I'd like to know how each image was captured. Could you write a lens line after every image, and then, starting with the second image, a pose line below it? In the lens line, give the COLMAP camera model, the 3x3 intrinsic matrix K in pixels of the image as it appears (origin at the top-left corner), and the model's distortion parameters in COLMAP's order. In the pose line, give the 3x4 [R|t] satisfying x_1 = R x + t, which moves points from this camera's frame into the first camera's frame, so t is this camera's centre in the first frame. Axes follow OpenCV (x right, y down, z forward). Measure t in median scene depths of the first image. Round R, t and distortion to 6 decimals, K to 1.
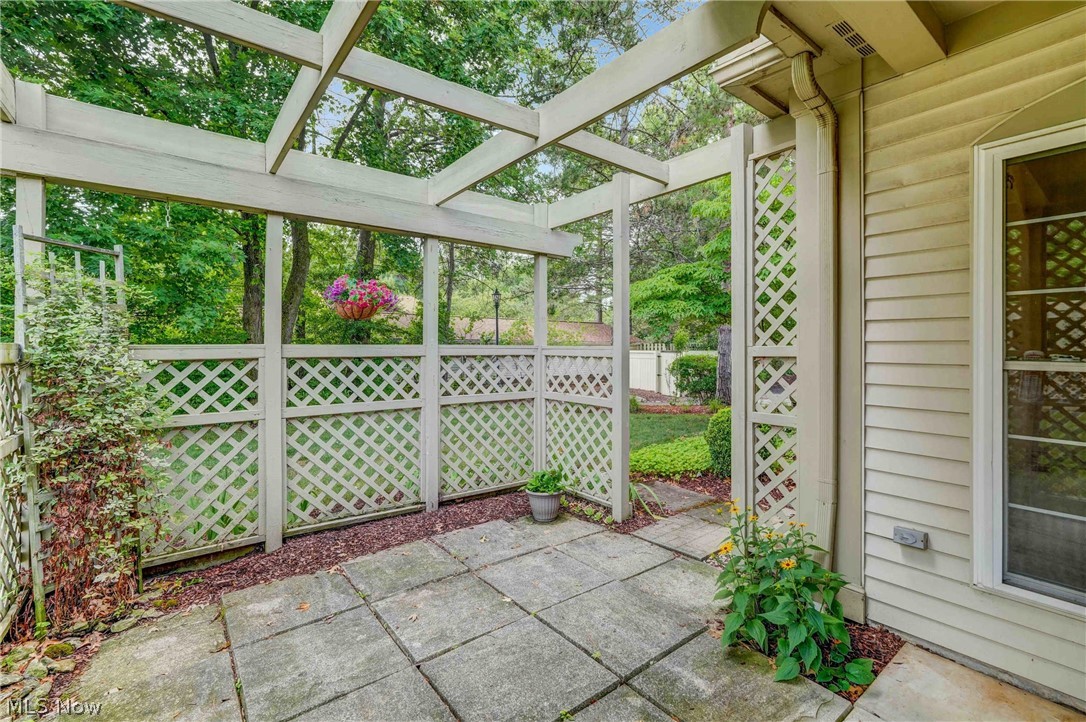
lens RADIAL K [[484.5, 0, 541.7], [0, 484.5, 349.6], [0, 0, 1]] dist [-0.001701, -0.000026]
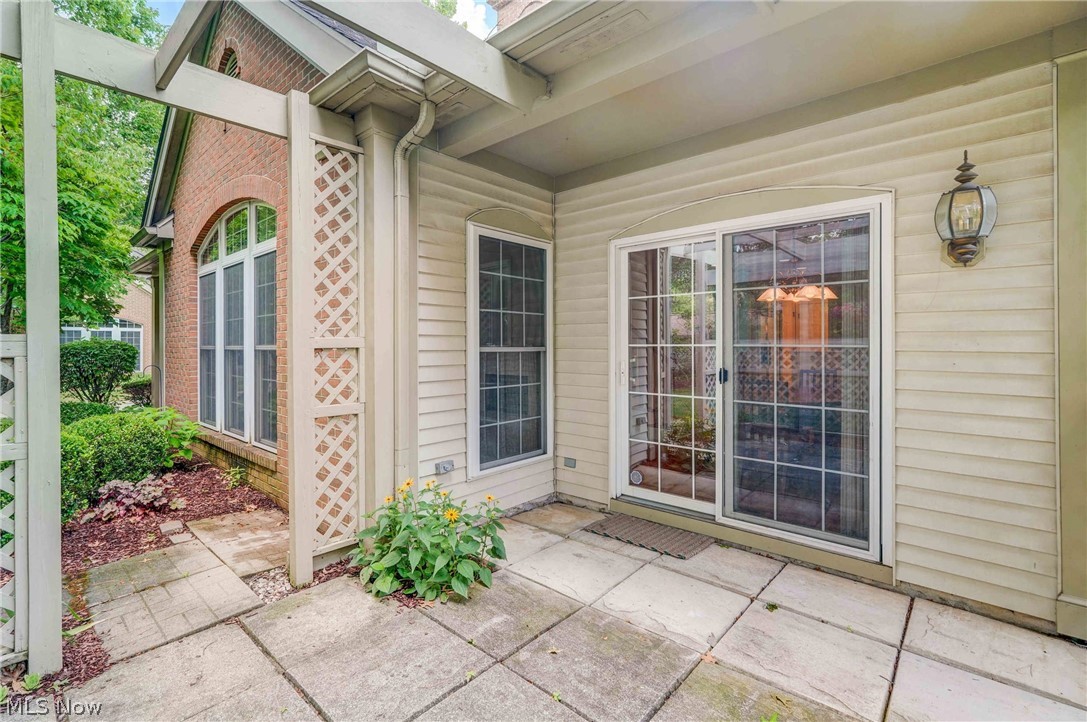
lens RADIAL K [[485.0, 0, 542.2], [0, 485.0, 349.6], [0, 0, 1]] dist [-0.001701, -0.000026]
pose [[-0.180549, -0.011414, 0.983500, -0.810843], [0.007731, 0.999885, 0.013024, 0.010358], [-0.983536, 0.009955, -0.180441, 1.039214]]
